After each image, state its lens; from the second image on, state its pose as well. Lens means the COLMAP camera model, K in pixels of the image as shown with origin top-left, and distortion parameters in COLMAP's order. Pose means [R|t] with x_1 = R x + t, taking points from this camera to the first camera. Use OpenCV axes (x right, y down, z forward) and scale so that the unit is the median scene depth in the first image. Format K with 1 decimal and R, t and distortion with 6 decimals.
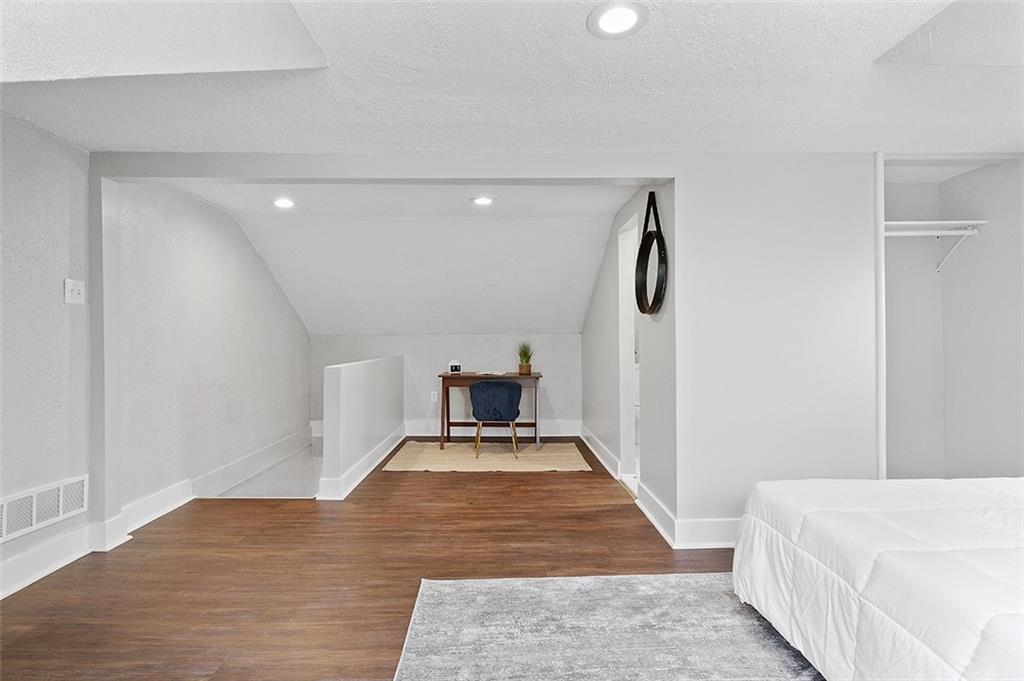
lens RADIAL K [[508.5, 0, 517.3], [0, 508.5, 335.3], [0, 0, 1]] dist [-0.000833, 0.000553]
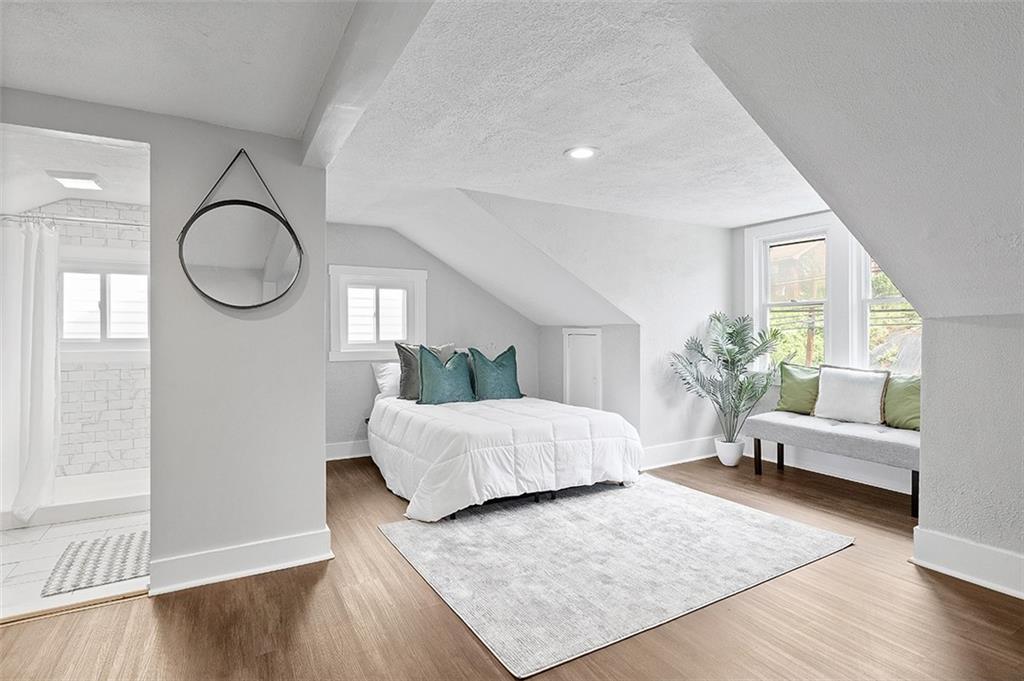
lens RADIAL K [[506.5, 0, 514.5], [0, 506.5, 338.7], [0, 0, 1]] dist [-0.008346, -0.000175]
pose [[-0.471522, -0.003104, 0.881849, -1.213639], [-0.005467, 0.999985, 0.000596, 0.006218], [-0.881837, -0.004540, -0.471532, 2.009206]]
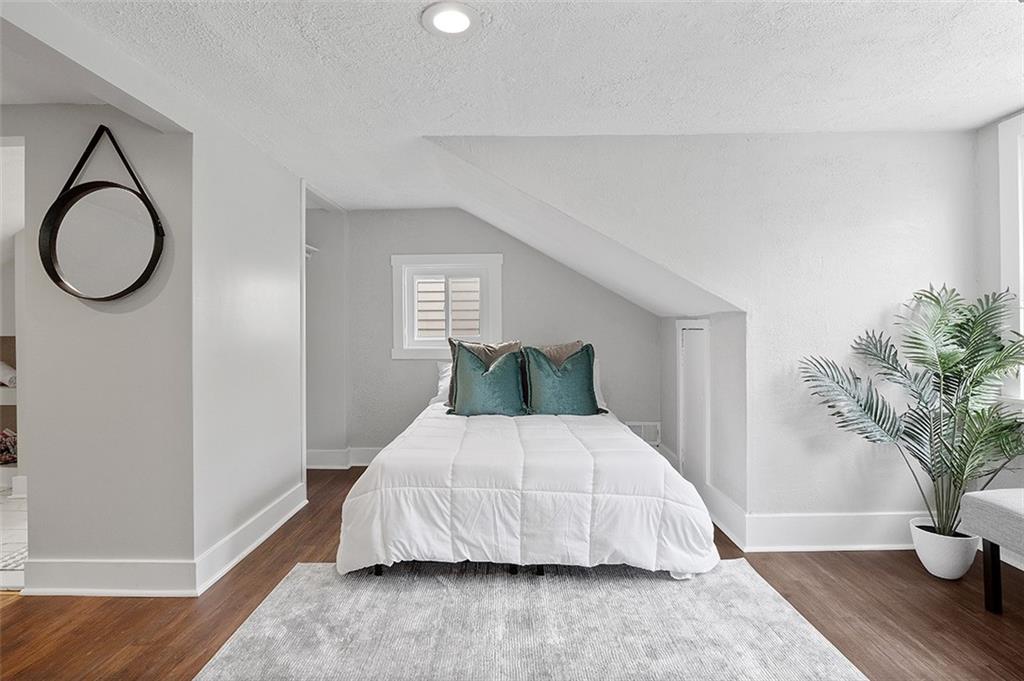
lens RADIAL K [[504.1, 0, 511.1], [0, 504.1, 337.2], [0, 0, 1]] dist [-0.006110, -0.002236]
pose [[0.035098, -0.004706, 0.999373, -0.807065], [-0.007050, 0.999963, 0.004957, 0.009449], [-0.999359, -0.007219, 0.035063, 0.841276]]
